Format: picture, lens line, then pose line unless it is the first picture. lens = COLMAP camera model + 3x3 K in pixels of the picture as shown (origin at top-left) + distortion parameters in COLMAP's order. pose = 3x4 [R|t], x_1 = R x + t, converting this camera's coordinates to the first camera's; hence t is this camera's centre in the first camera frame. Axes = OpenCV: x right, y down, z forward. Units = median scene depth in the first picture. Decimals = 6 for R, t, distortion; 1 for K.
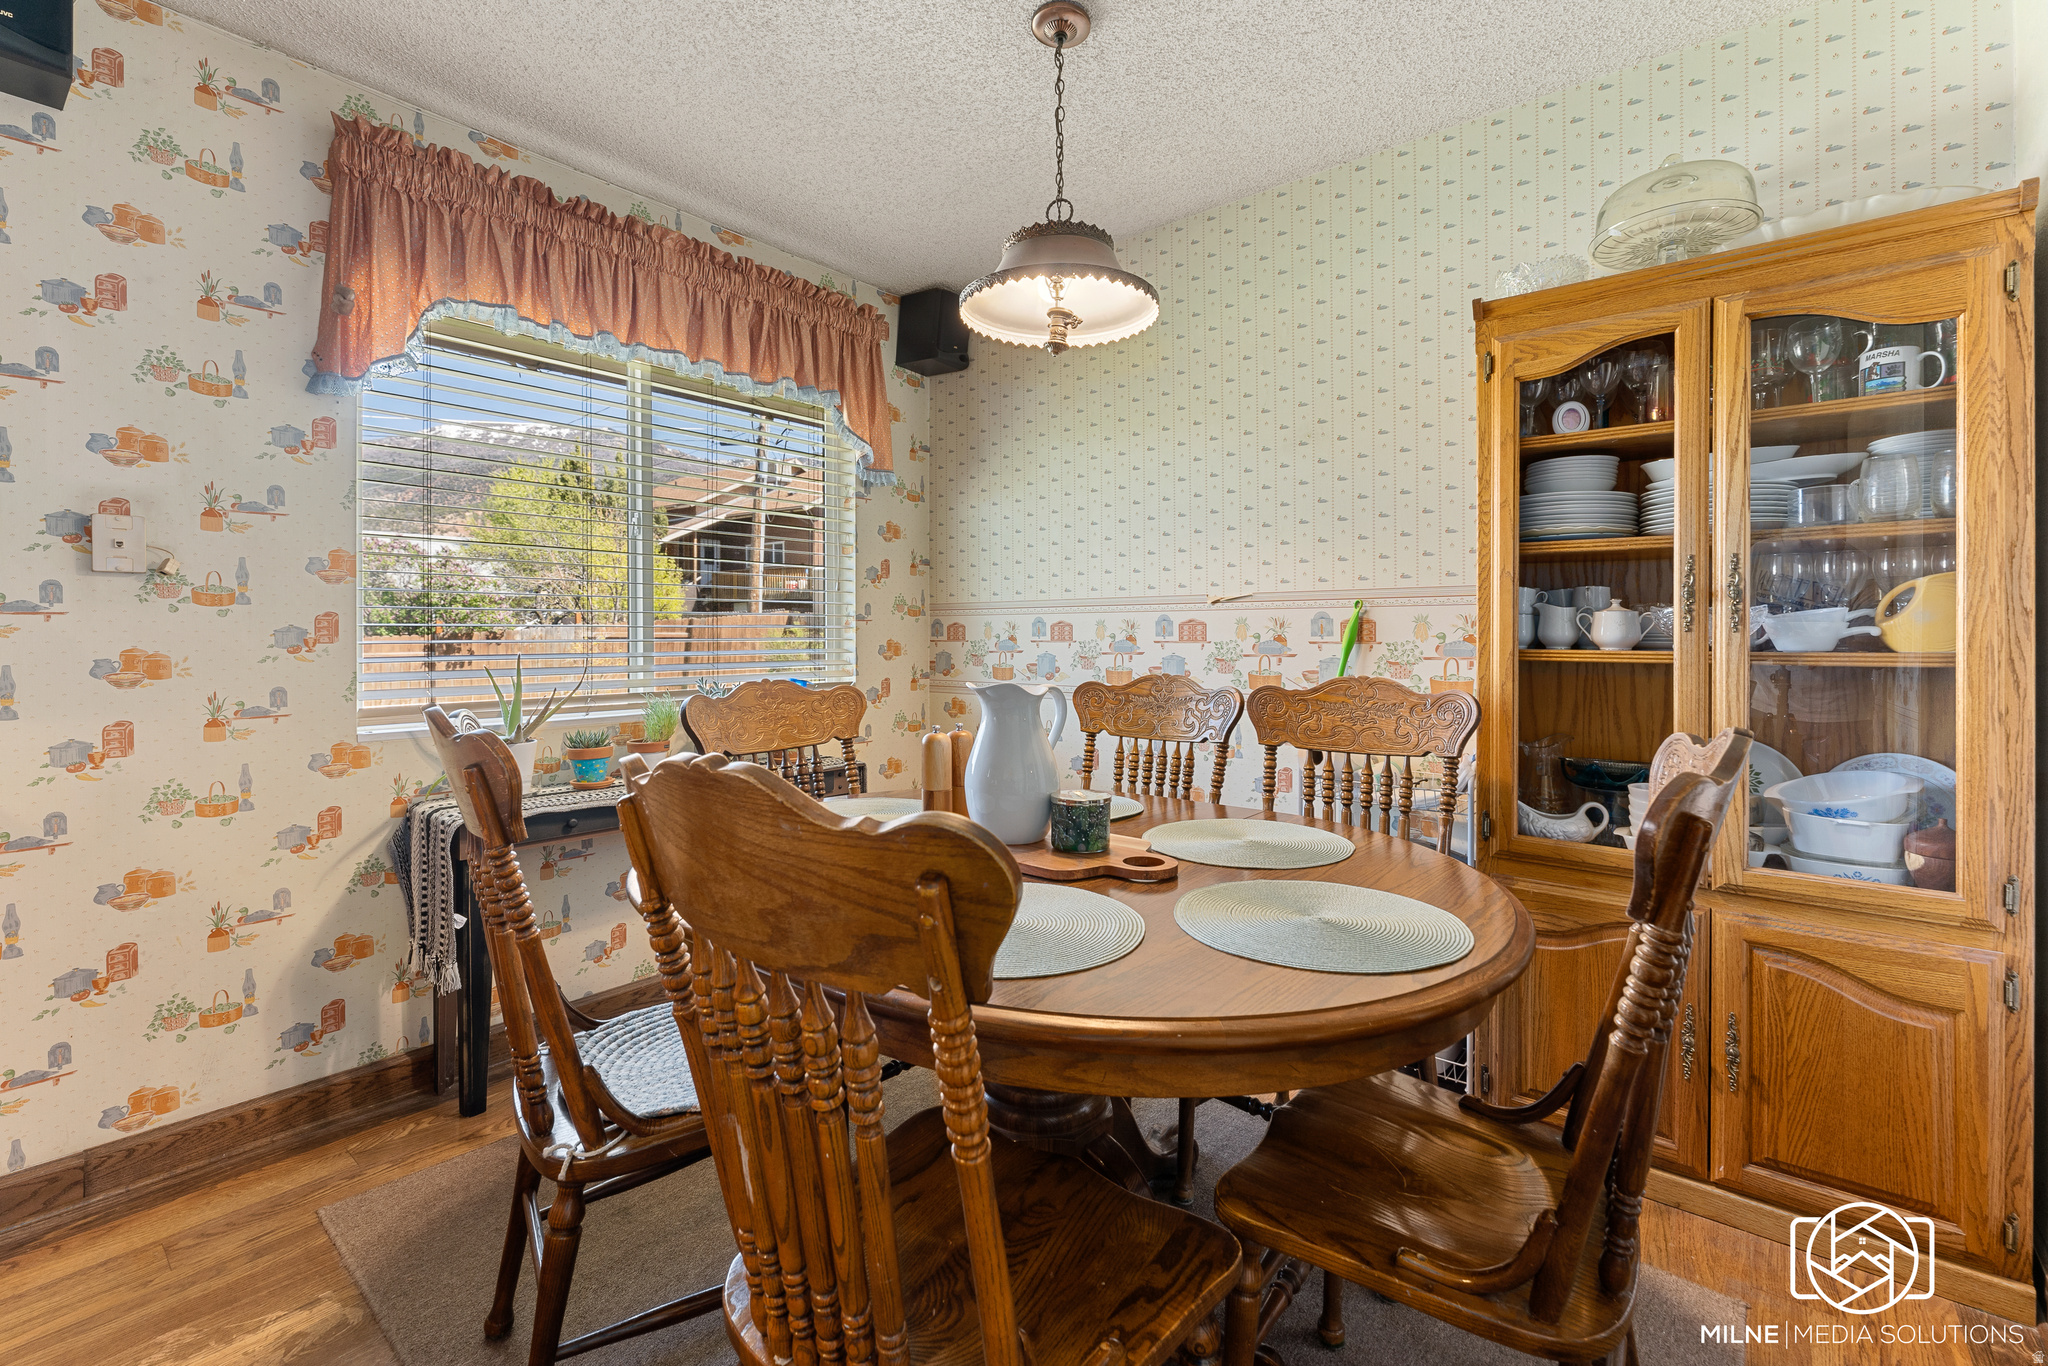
lens RADIAL K [[893.4, 0, 1027.6], [0, 893.4, 621.4], [0, 0, 1]] dist [-0.009550, 0.000758]
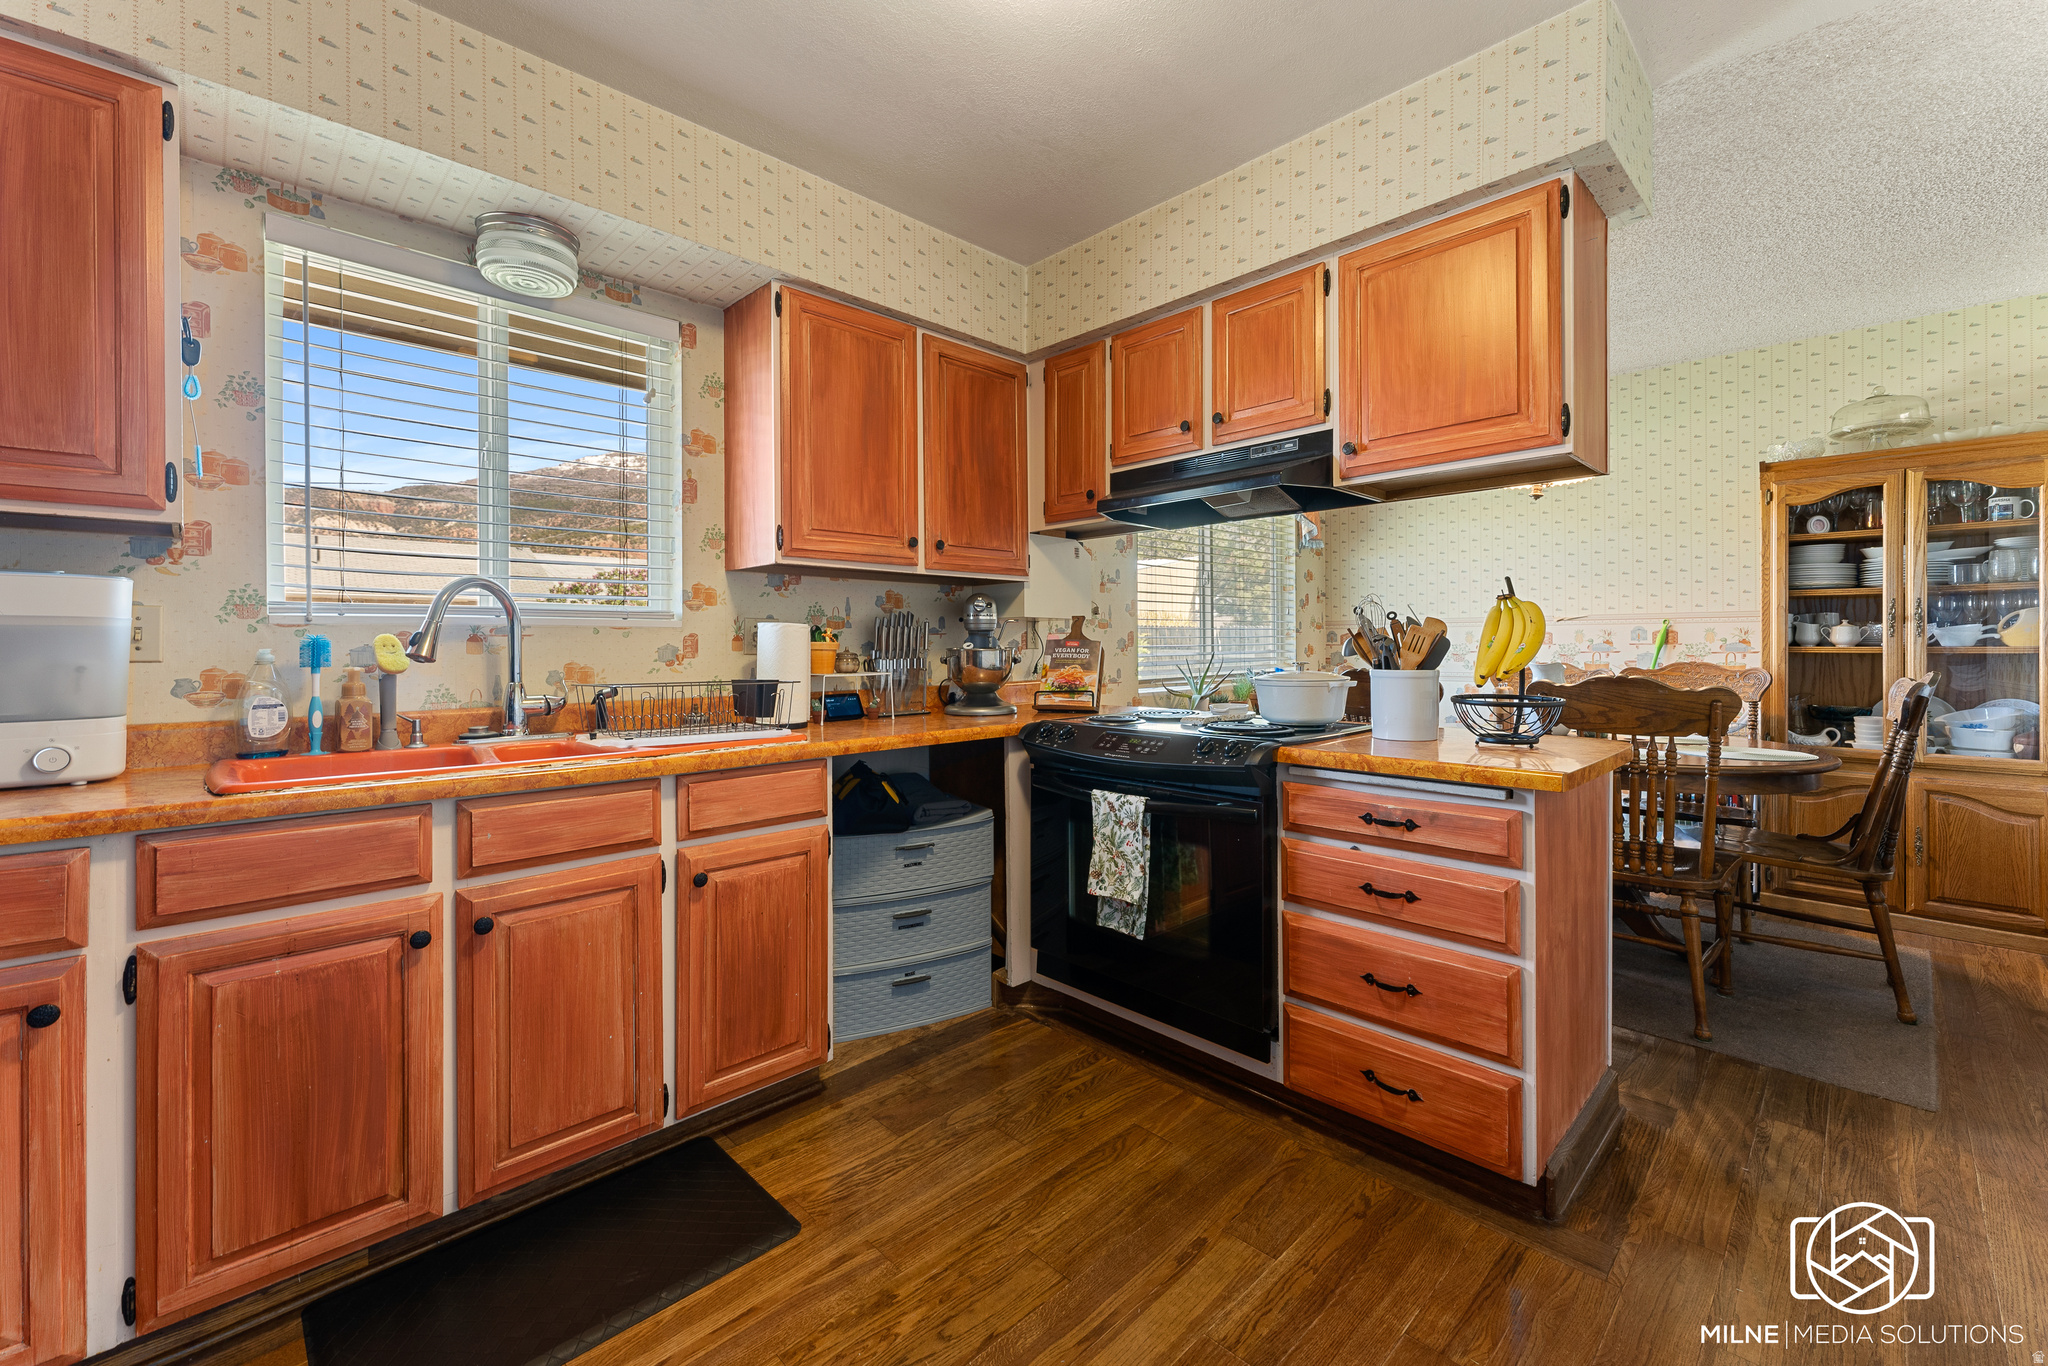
lens RADIAL K [[843.6, 0, 1022.0], [0, 843.6, 632.6], [0, 0, 1]] dist [-0.003076, -0.000351]
pose [[0.993681, -0.005243, -0.112119, -0.935084], [0.005573, 0.999981, 0.002634, -0.012868], [0.112104, -0.003242, 0.993691, -1.037590]]
